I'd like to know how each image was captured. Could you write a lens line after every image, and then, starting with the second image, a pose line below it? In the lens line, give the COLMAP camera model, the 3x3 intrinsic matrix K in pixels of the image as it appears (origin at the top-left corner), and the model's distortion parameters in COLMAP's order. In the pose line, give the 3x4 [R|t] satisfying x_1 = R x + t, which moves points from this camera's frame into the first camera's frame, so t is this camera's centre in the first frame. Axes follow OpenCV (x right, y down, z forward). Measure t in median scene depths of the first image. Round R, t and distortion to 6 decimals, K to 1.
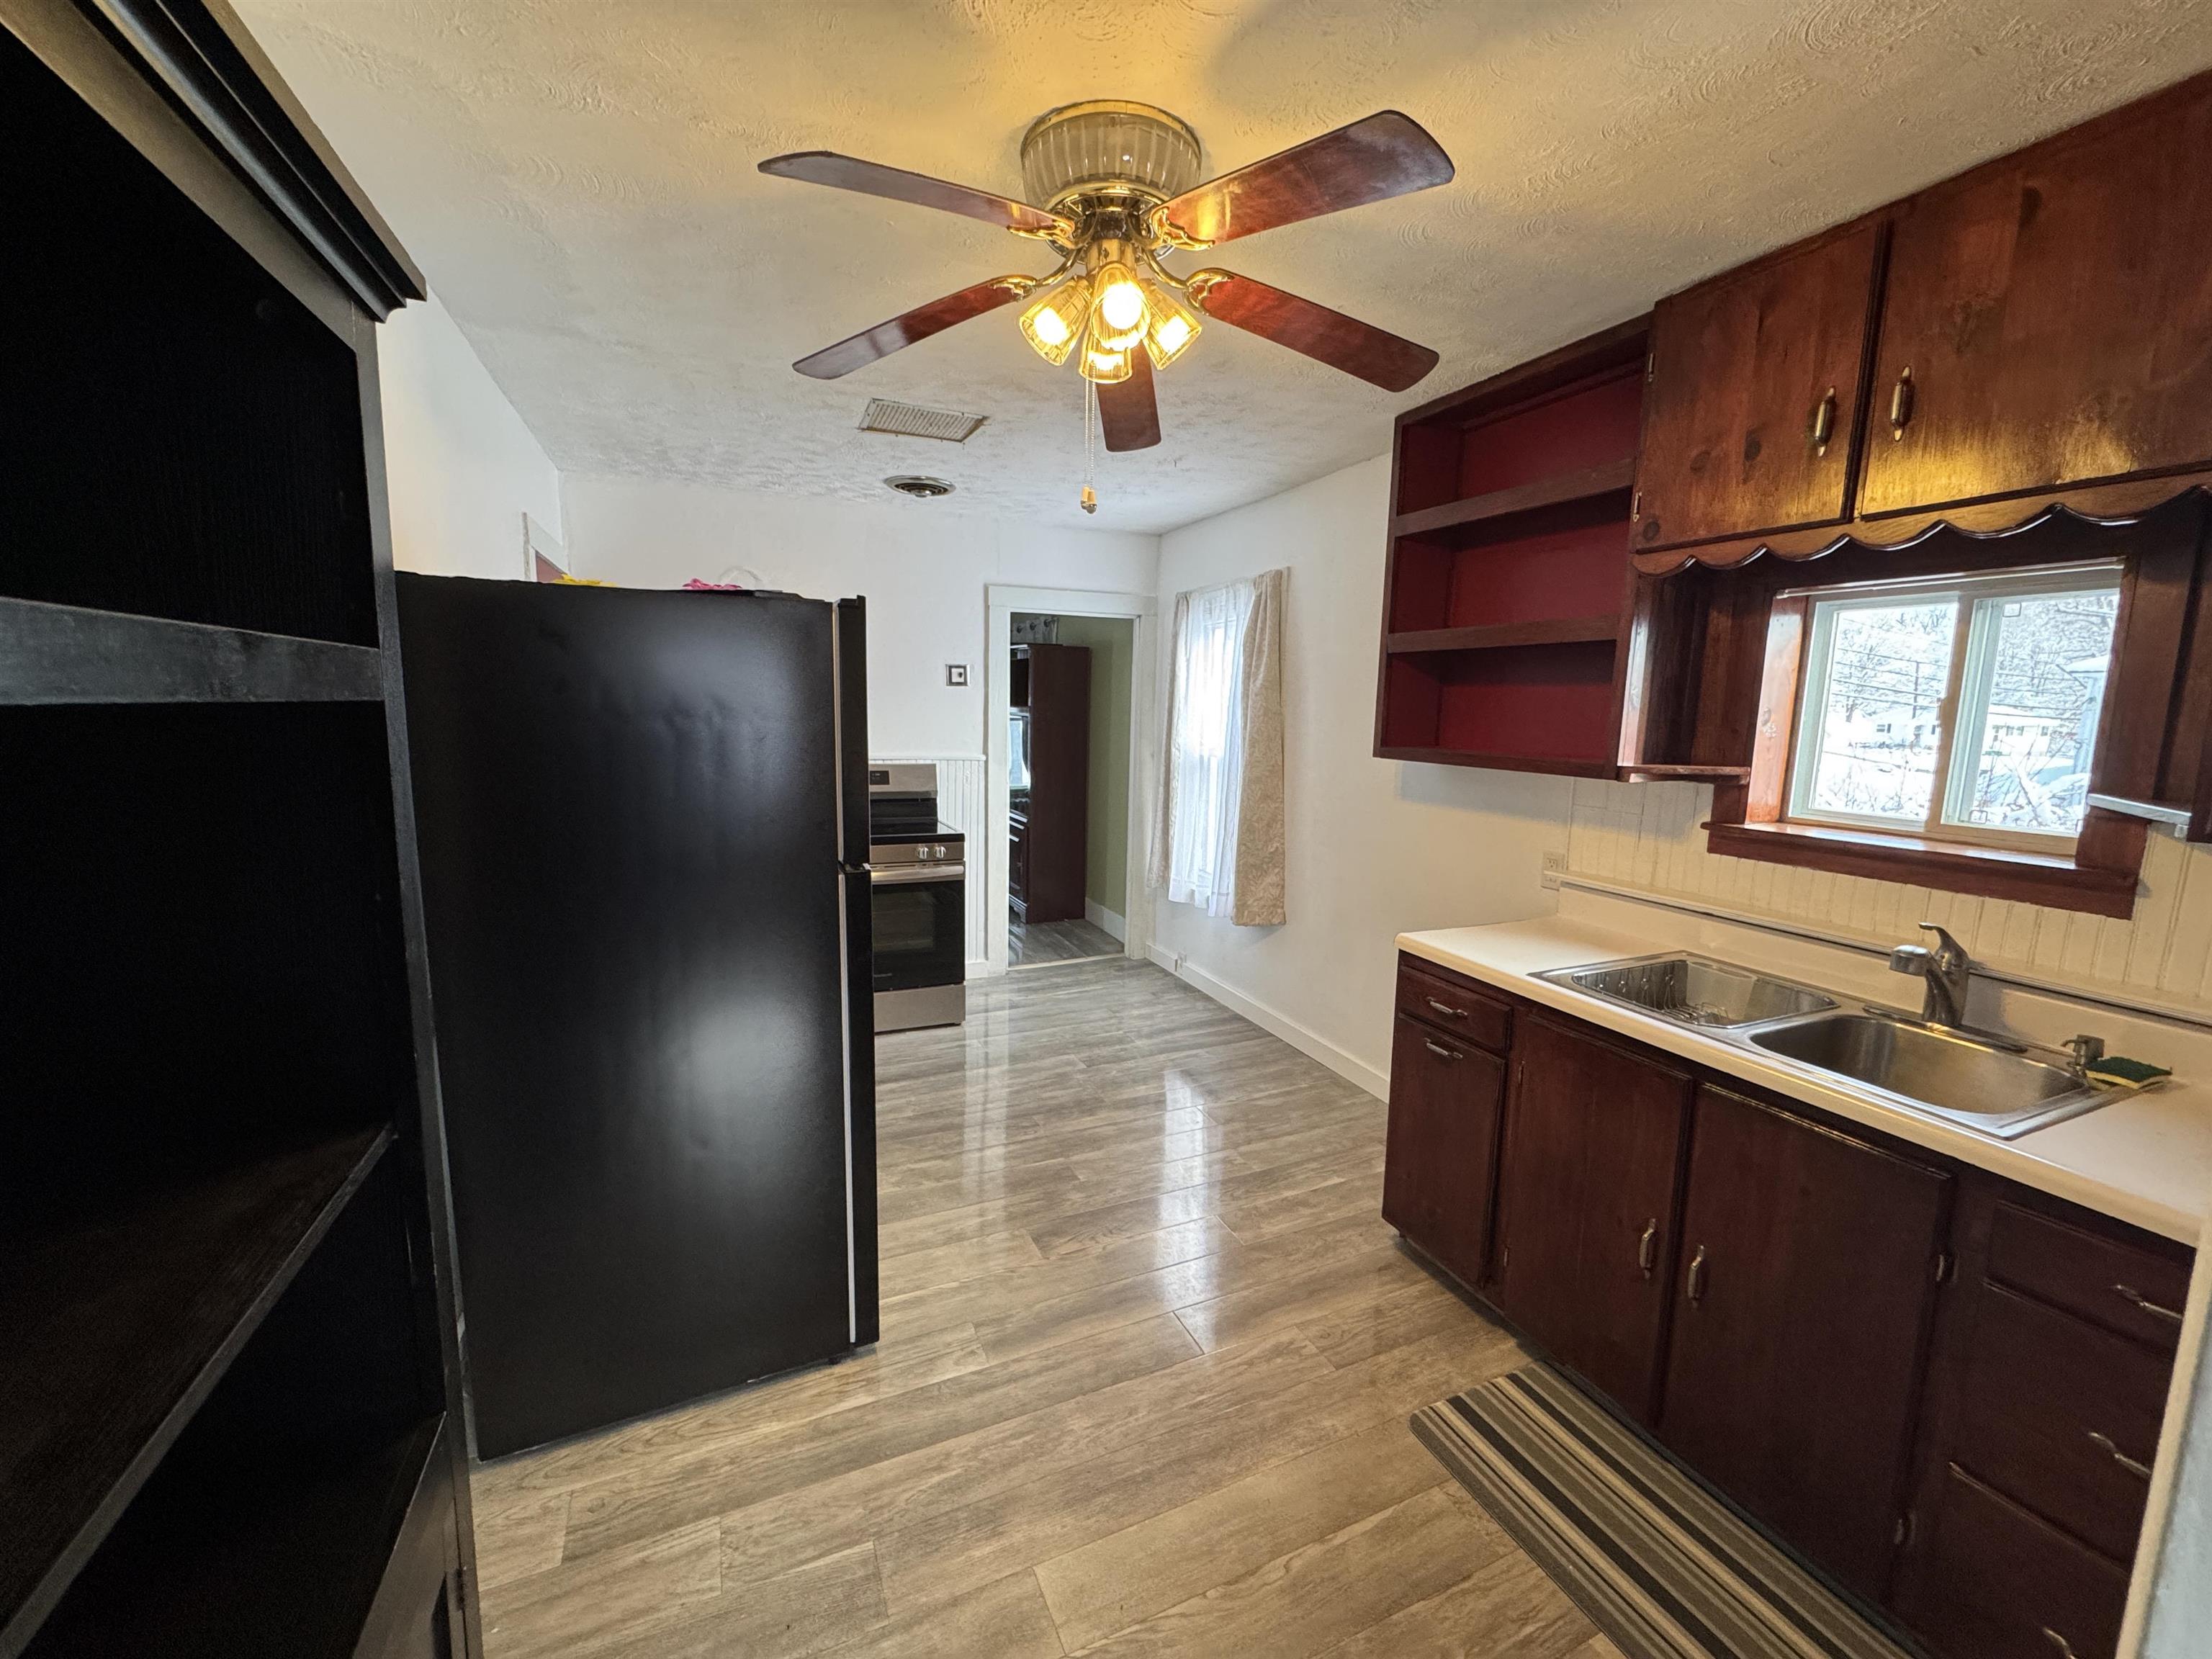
lens RADIAL K [[882.8, 0, 1110.1], [0, 882.8, 833.6], [0, 0, 1]] dist [0.002157, -0.000257]
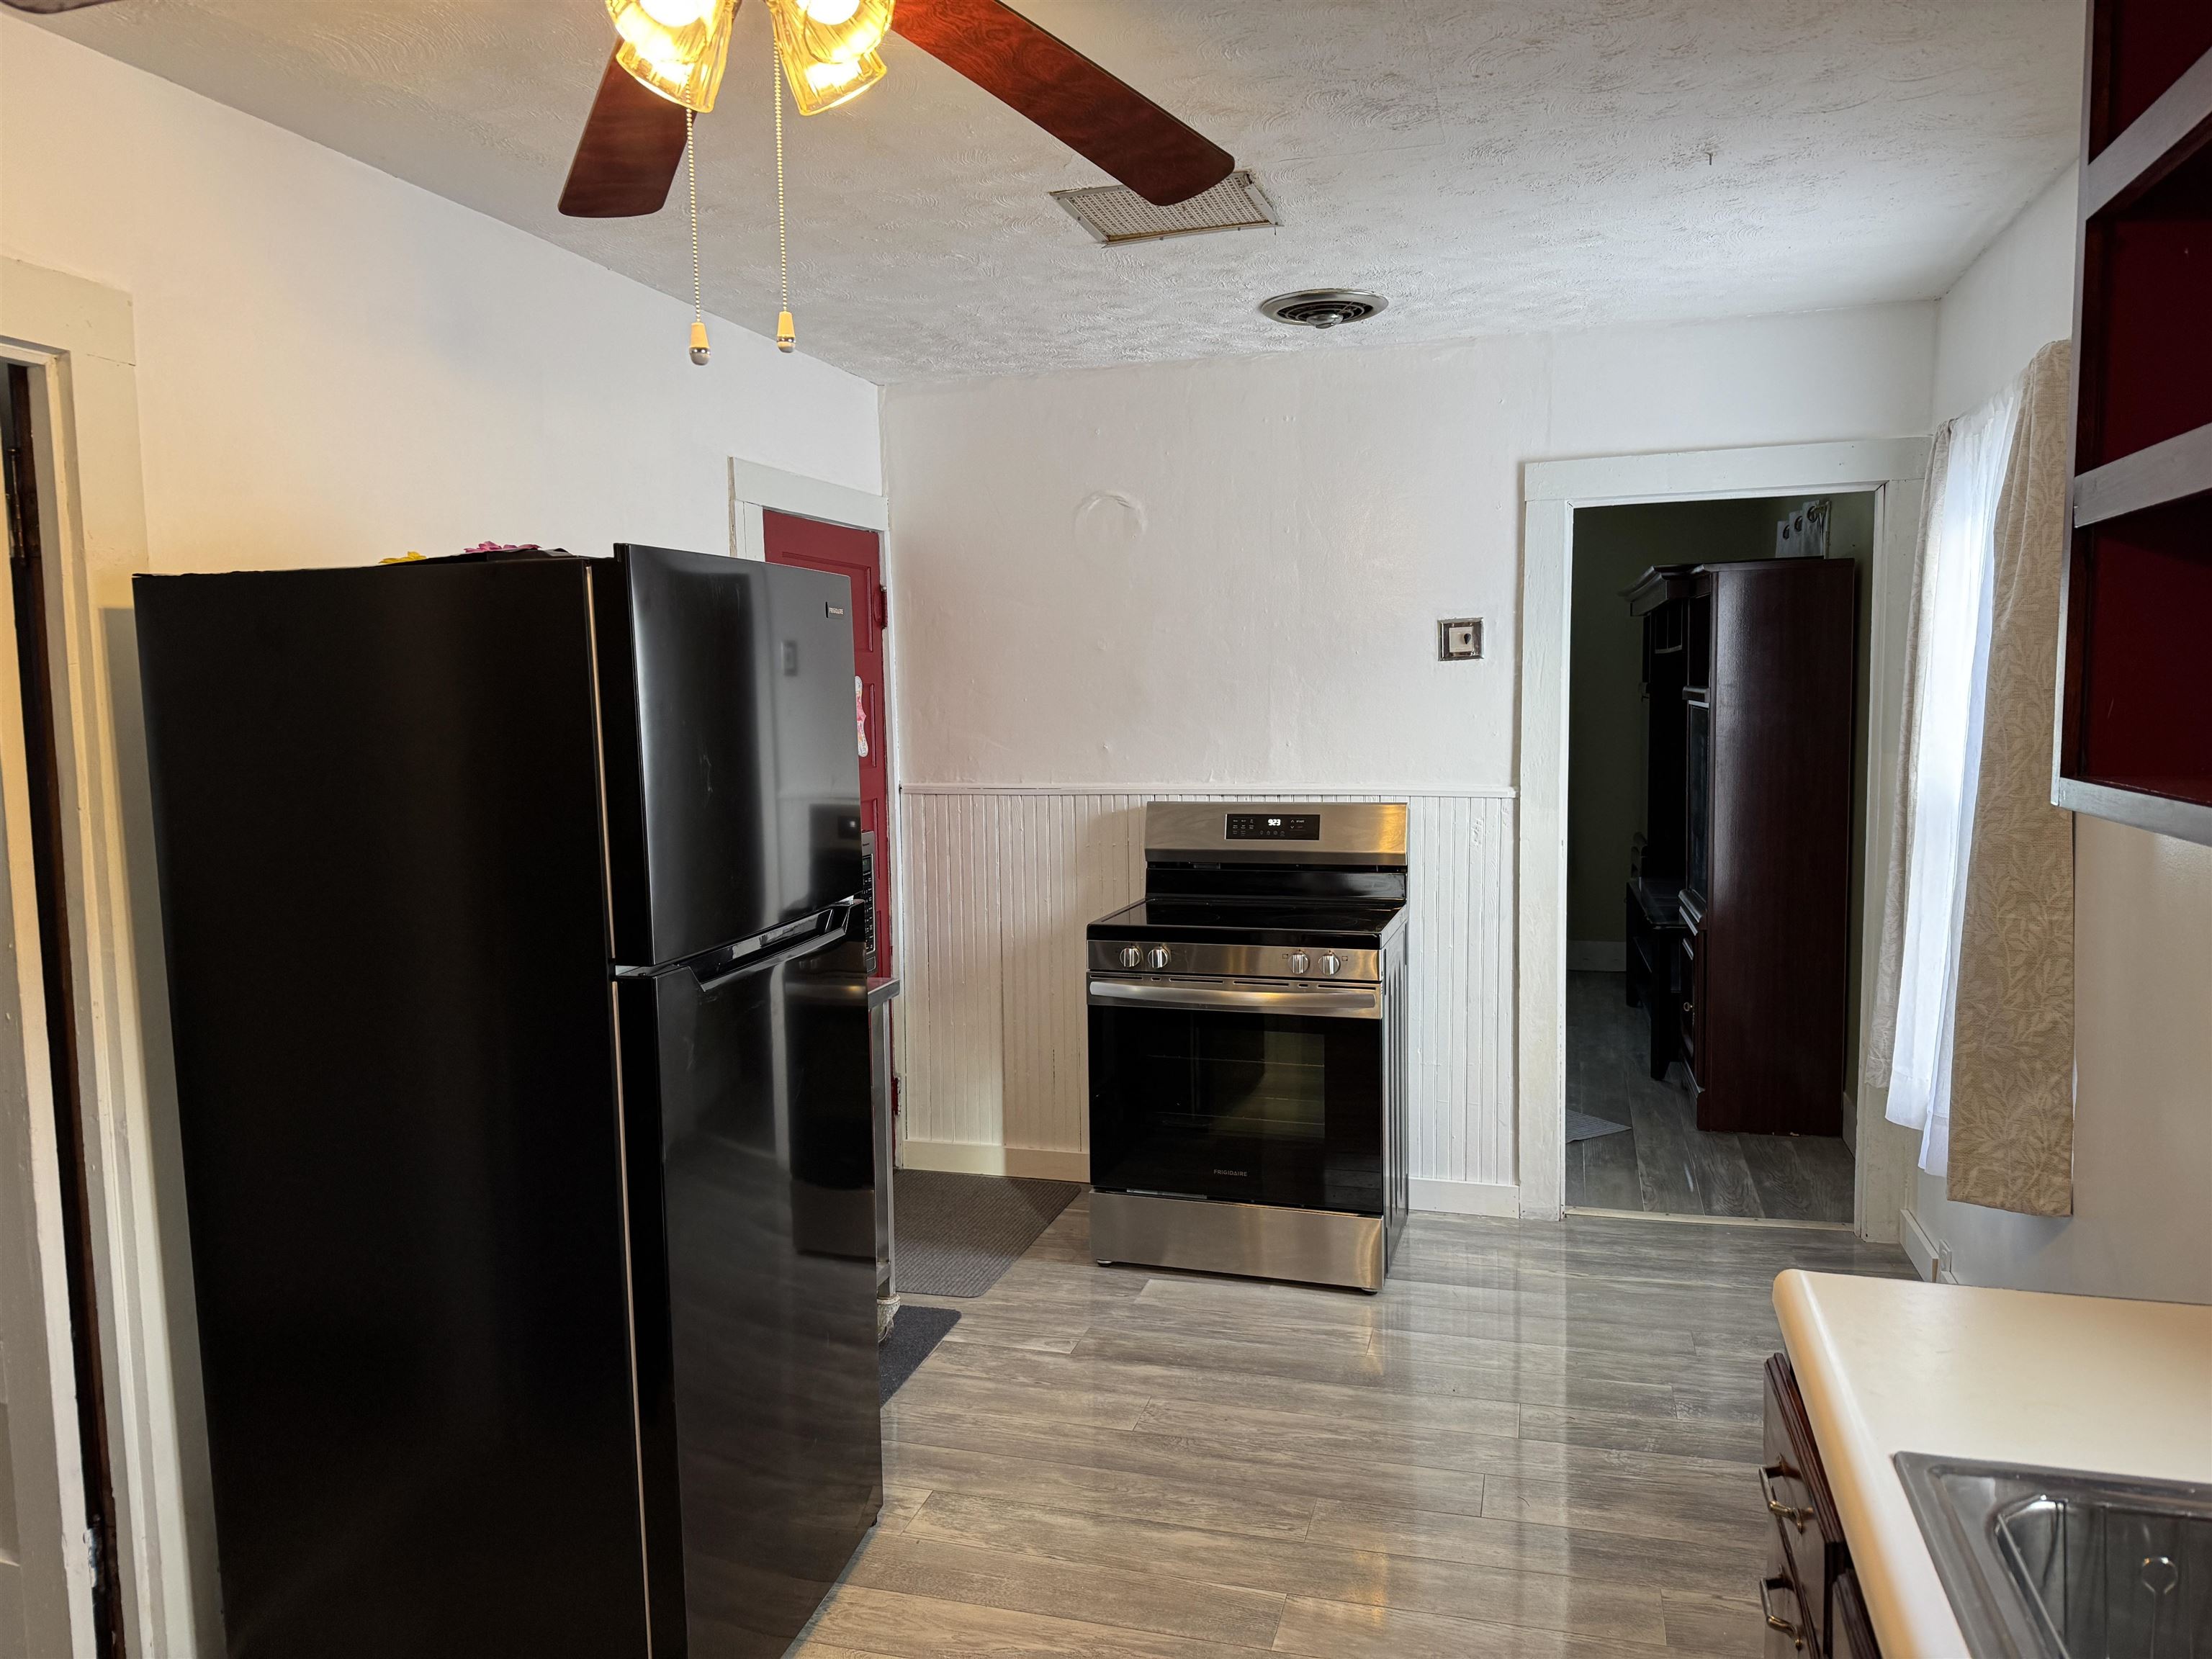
lens RADIAL K [[1557.2, 0, 1105.7], [0, 1557.2, 844.4], [0, 0, 1]] dist [0.064982, -0.077884]
pose [[0.762738, 0.028124, -0.646095, 0.431629], [-0.059570, 0.997862, -0.026889, -0.026542], [0.643958, 0.058997, 0.762783, 0.227067]]
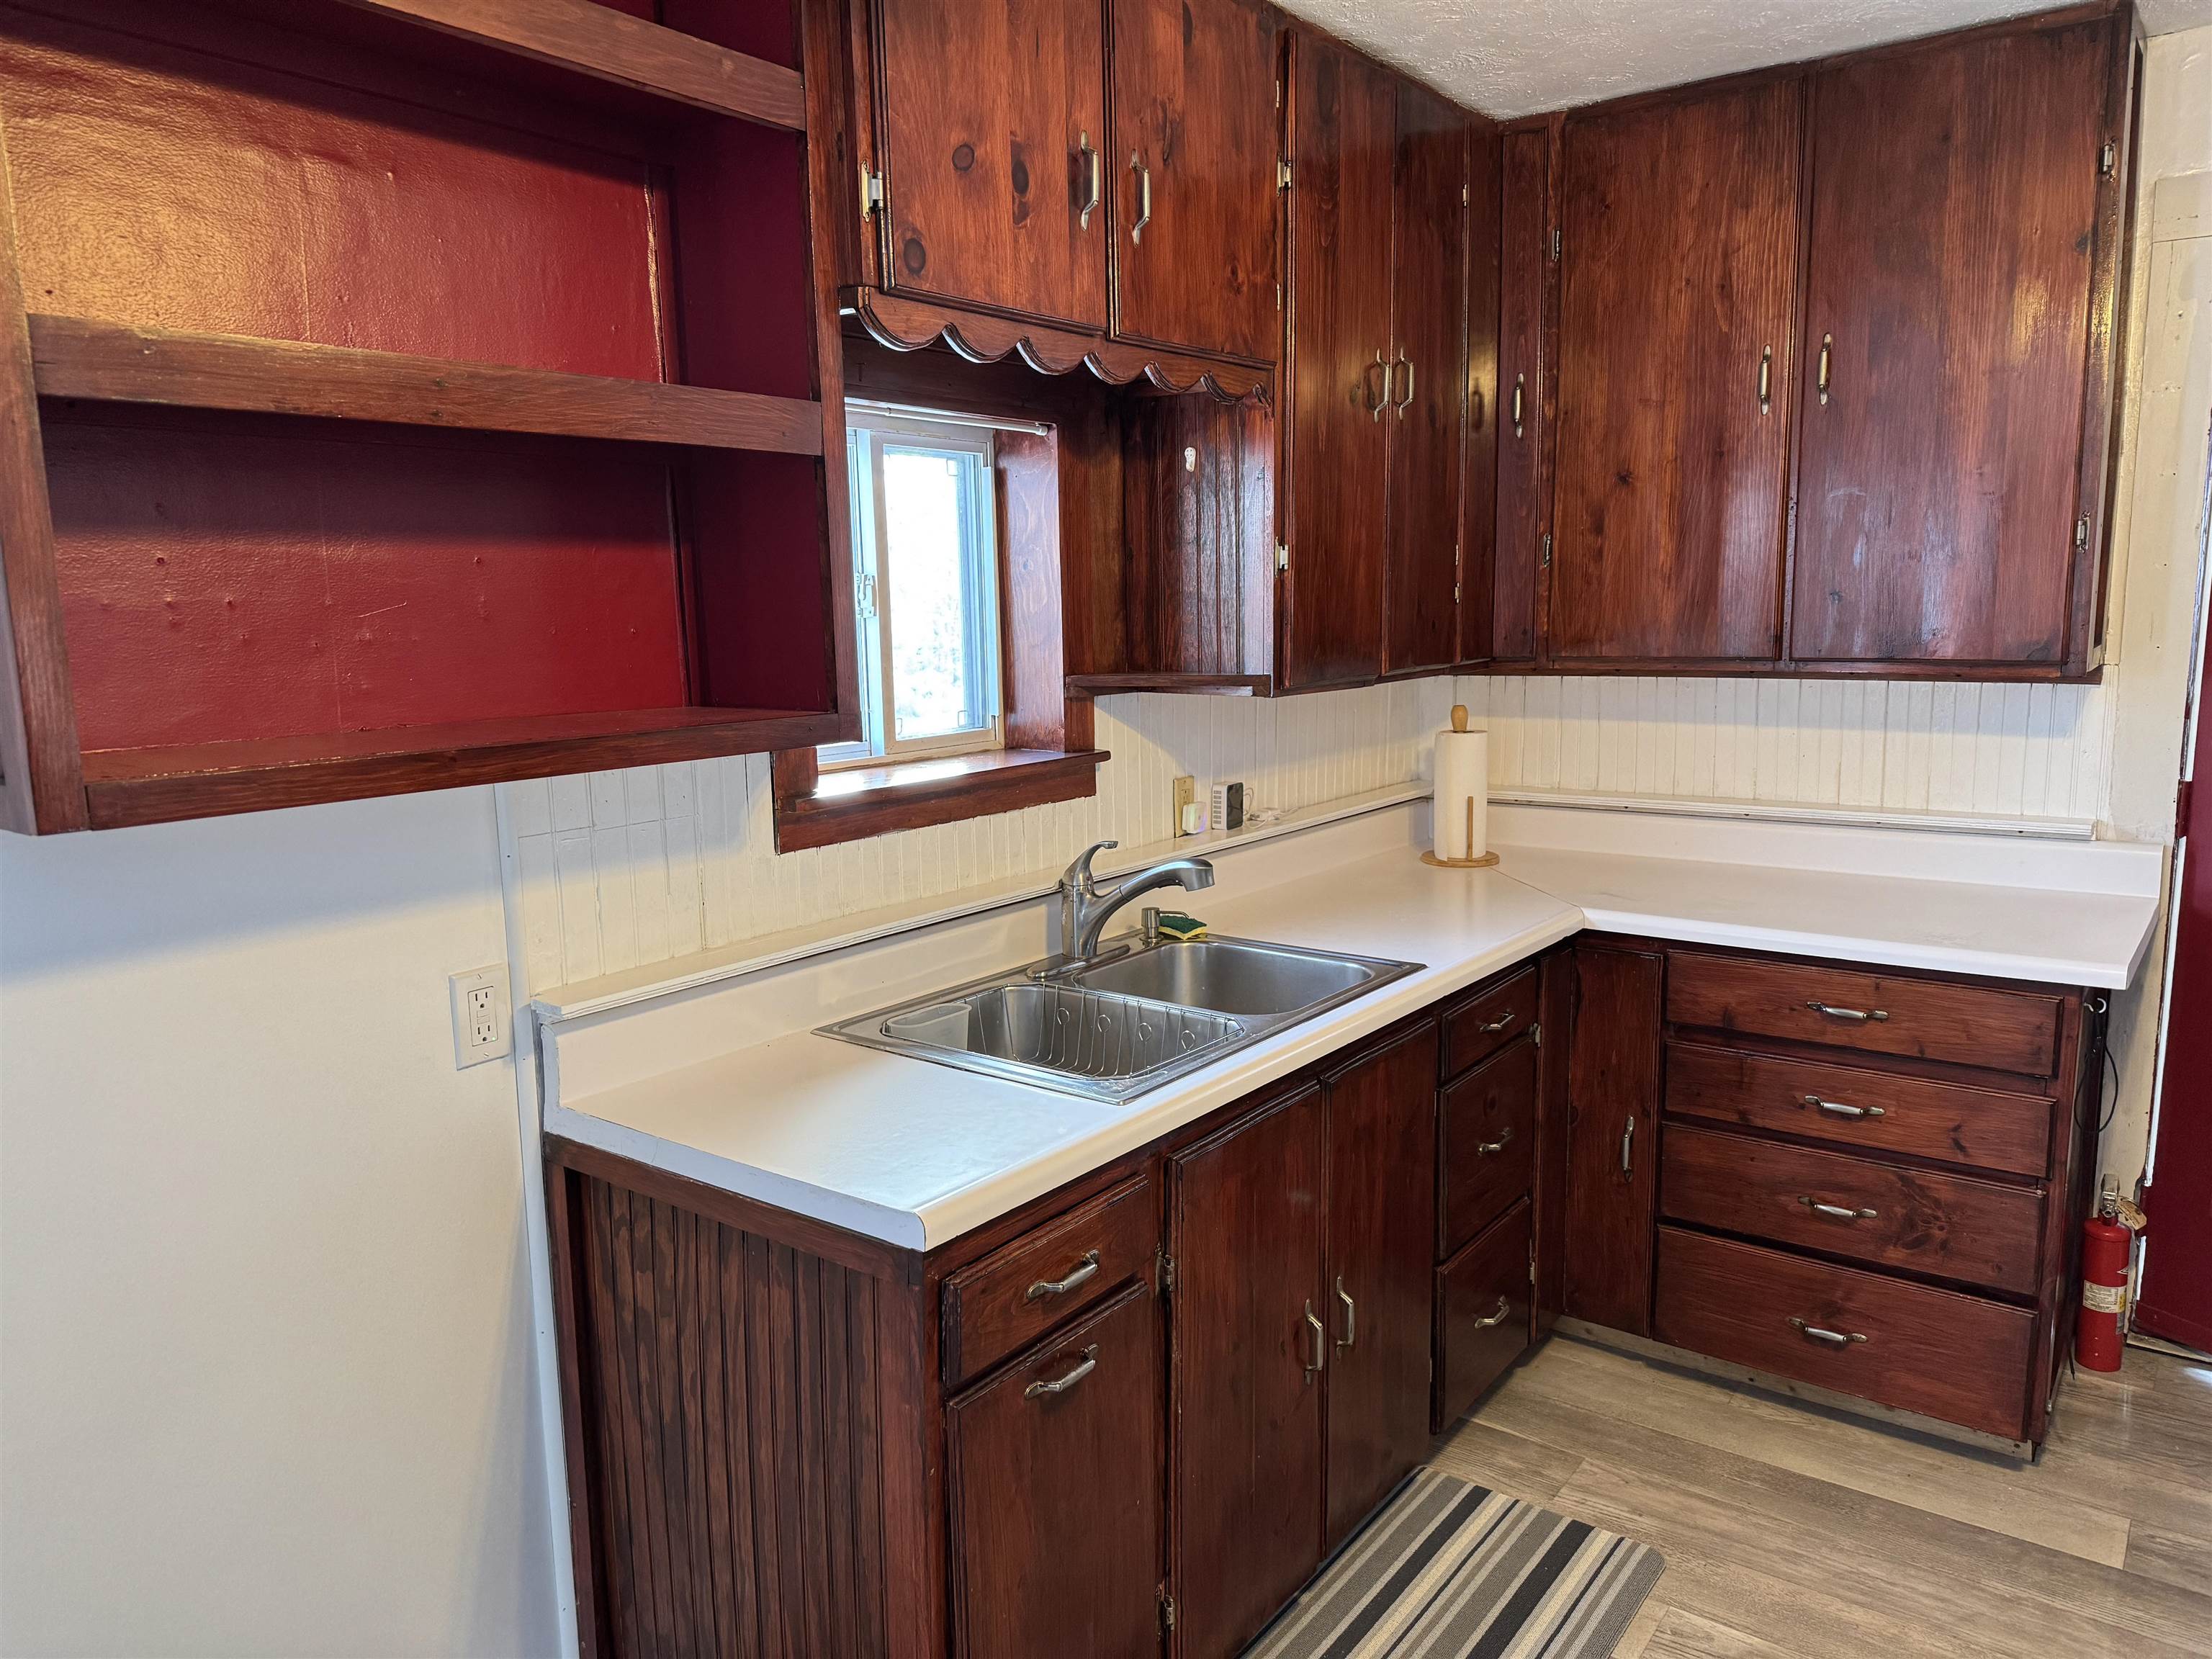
lens RADIAL K [[1557.2, 0, 1116.0], [0, 1557.2, 827.1], [0, 0, 1]] dist [0.064982, -0.077884]
pose [[-0.489260, -0.145929, 0.859843, -0.203702], [0.133947, 0.961632, 0.239422, -0.153003], [-0.861790, 0.232313, -0.450941, 0.954241]]
